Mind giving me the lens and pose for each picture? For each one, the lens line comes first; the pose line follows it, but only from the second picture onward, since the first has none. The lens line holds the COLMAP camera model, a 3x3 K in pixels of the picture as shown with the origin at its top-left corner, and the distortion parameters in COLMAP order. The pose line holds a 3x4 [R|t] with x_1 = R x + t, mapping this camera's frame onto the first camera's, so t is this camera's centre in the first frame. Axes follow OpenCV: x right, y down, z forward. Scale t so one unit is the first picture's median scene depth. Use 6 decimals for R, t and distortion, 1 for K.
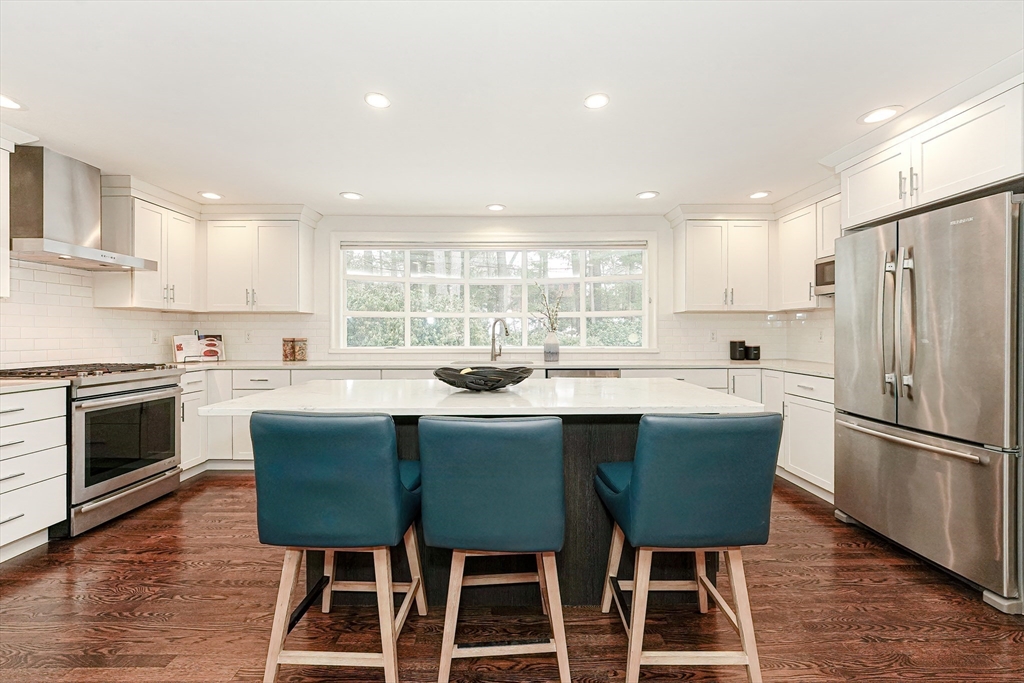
lens RADIAL K [[414.3, 0, 520.7], [0, 414.3, 331.6], [0, 0, 1]] dist [-0.009535, -0.000613]
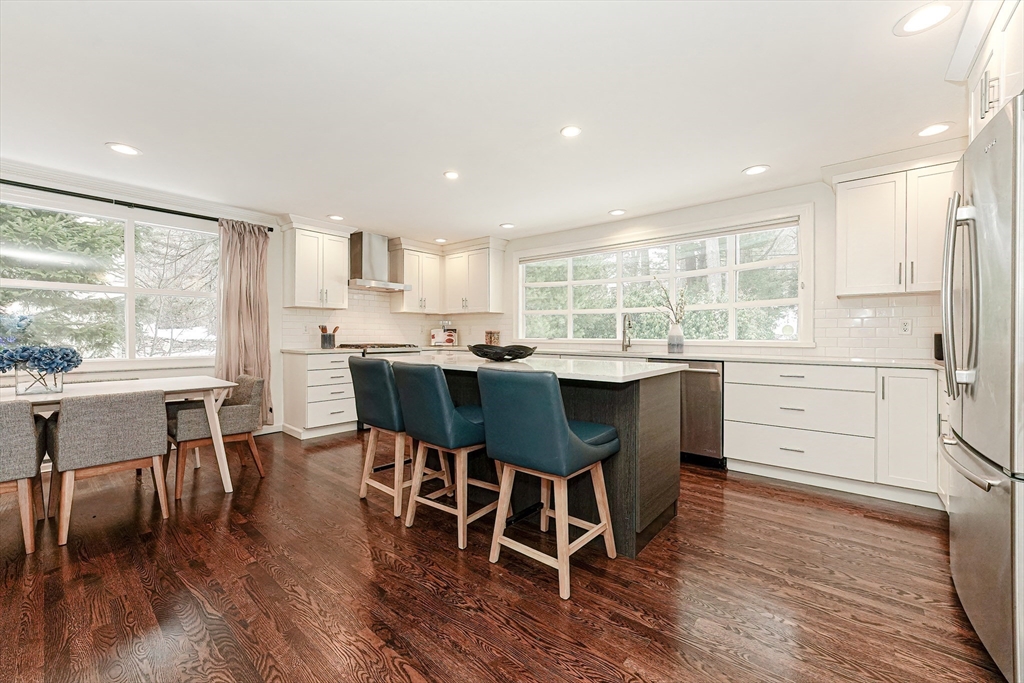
lens RADIAL K [[414.3, 0, 513.4], [0, 414.3, 338.7], [0, 0, 1]] dist [-0.009535, -0.000613]
pose [[0.758640, 0.009397, -0.651443, 0.446062], [0.001398, 0.999870, 0.016050, 0.020235], [0.651509, -0.013087, 0.758528, -0.026696]]
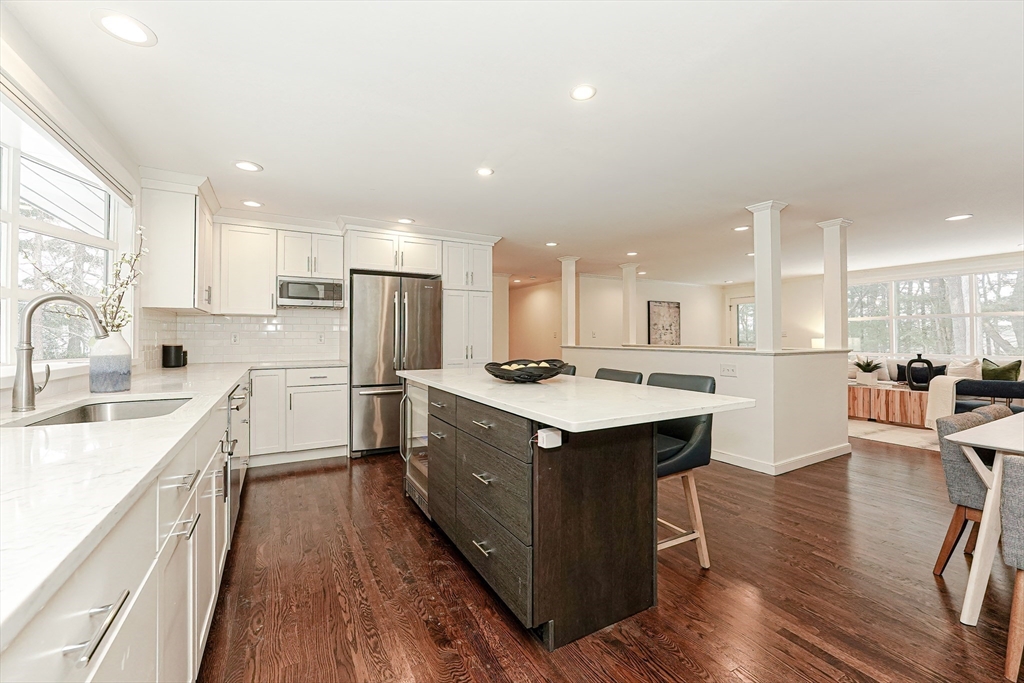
lens RADIAL K [[414.3, 0, 511.0], [0, 414.3, 337.8], [0, 0, 1]] dist [-0.009535, -0.000613]
pose [[-0.471764, 0.003804, 0.881717, -0.586259], [-0.002681, 0.999980, -0.005748, 0.011482], [-0.881721, -0.005075, -0.471745, 0.833347]]
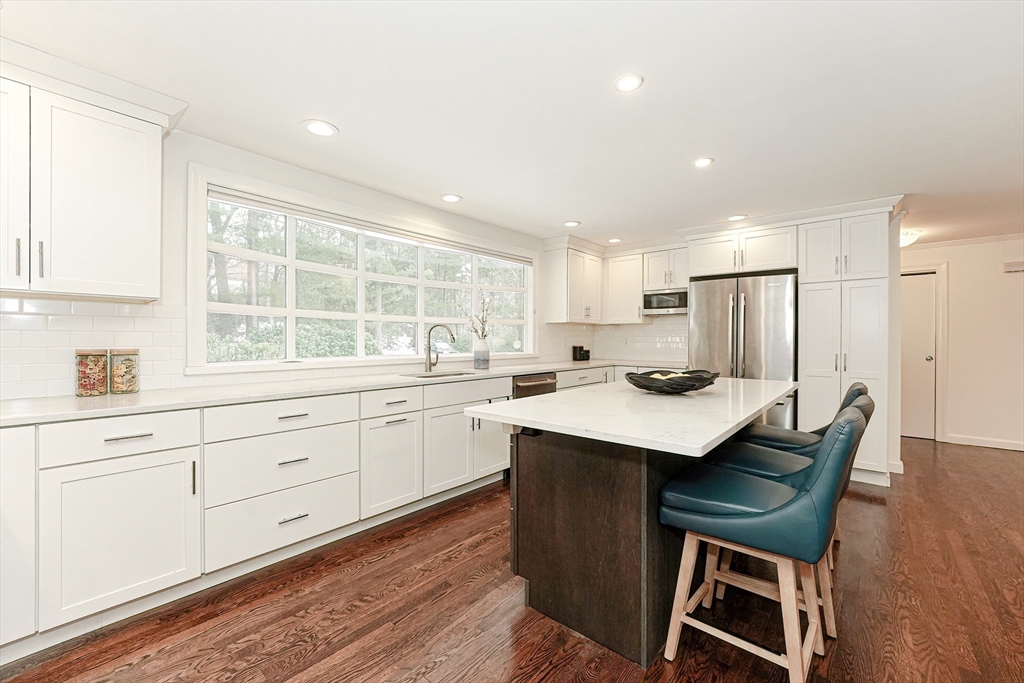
lens RADIAL K [[414.3, 0, 511.9], [0, 414.3, 339.7], [0, 0, 1]] dist [-0.009535, -0.000613]
pose [[0.662415, 0.000968, 0.749137, -0.626960], [-0.005573, 0.999978, 0.003636, -0.000972], [-0.749117, -0.006583, 0.662405, 0.308796]]
